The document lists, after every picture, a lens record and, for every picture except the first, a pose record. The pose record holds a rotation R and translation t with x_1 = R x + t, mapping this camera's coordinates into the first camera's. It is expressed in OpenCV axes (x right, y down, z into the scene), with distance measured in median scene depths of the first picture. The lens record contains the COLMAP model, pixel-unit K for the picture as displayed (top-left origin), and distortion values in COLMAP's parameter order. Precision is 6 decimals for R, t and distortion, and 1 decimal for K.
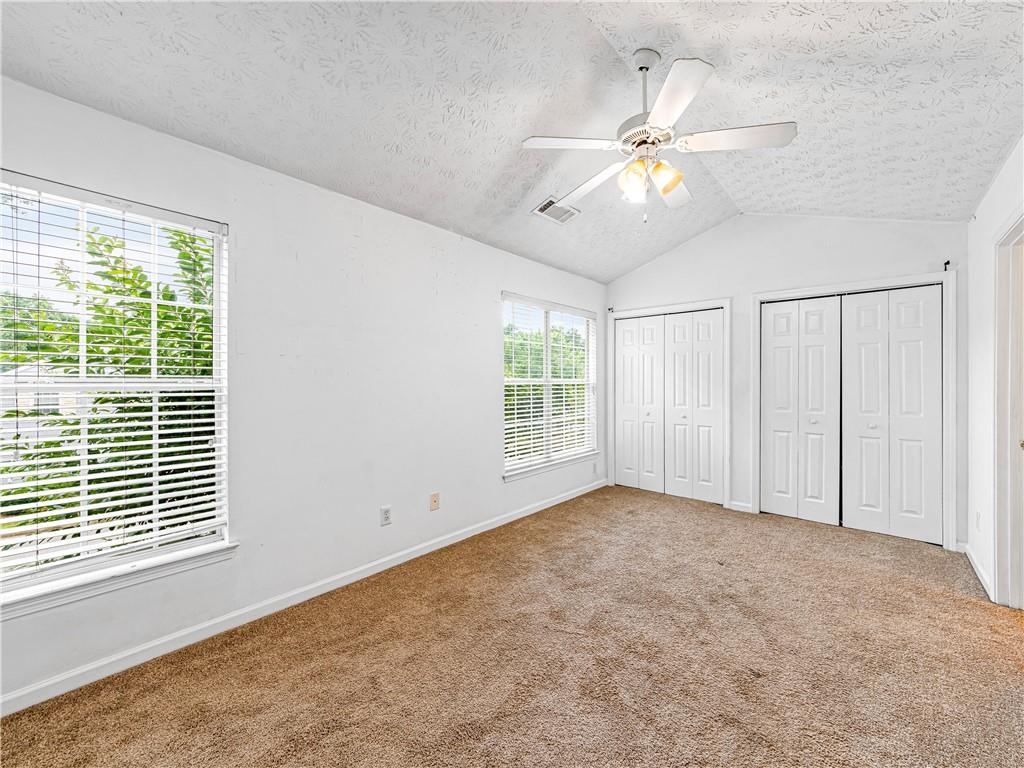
lens RADIAL K [[403.2, 0, 510.6], [0, 403.2, 381.2], [0, 0, 1]] dist [0.000530, 0.000005]
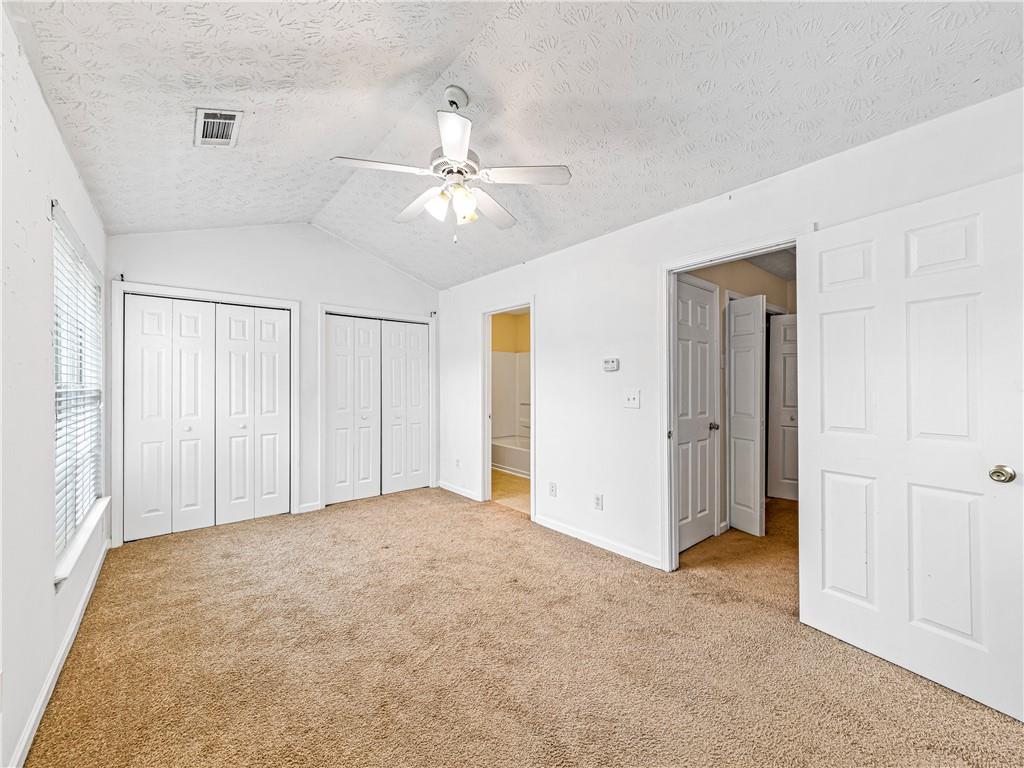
lens RADIAL K [[403.2, 0, 510.4], [0, 403.2, 383.0], [0, 0, 1]] dist [0.000530, 0.000005]
pose [[0.149086, 0.002680, 0.988821, -0.439558], [0.005268, 0.999980, -0.003505, 0.000929], [-0.988810, 0.005732, 0.149069, 0.401739]]
